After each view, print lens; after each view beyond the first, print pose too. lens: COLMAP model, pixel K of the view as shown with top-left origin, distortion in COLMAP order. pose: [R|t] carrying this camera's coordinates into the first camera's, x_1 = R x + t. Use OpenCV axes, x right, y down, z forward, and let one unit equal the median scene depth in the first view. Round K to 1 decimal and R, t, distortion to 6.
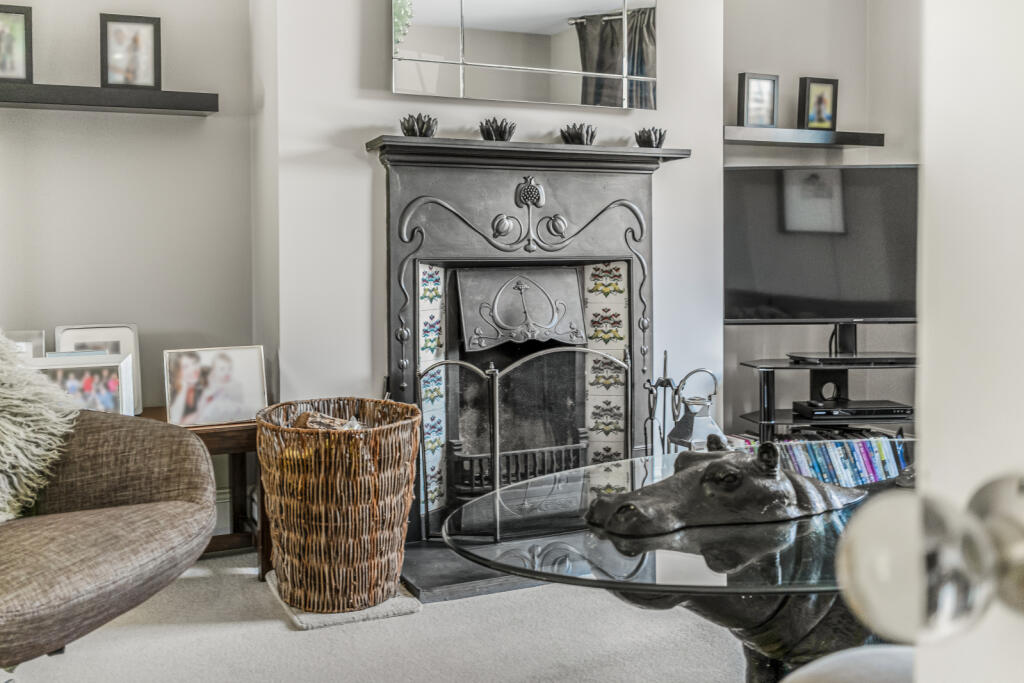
lens RADIAL K [[1041.3, 0, 512.0], [0, 1041.3, 242.3], [0, 0, 1]] dist [-0.057639, 0.006157]
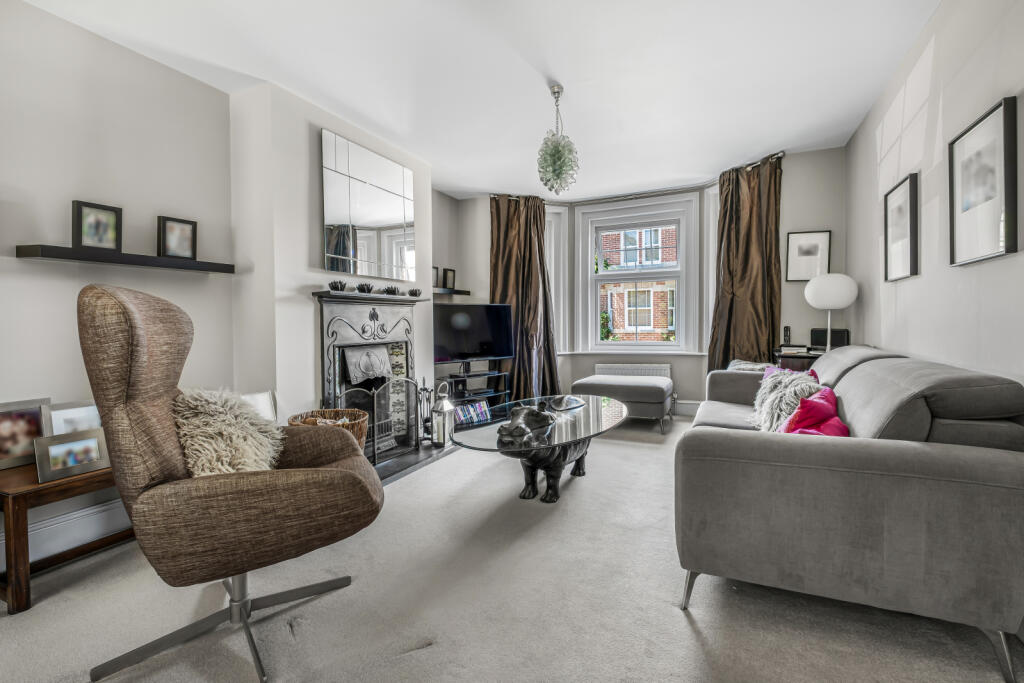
lens RADIAL K [[456.0, 0, 508.3], [0, 456.0, 324.3], [0, 0, 1]] dist [0.000948, -0.000002]
pose [[0.784239, -0.012862, 0.620326, -0.379679], [0.015981, 0.999872, 0.000526, -0.020781], [-0.620253, 0.009501, 0.784344, -0.002248]]
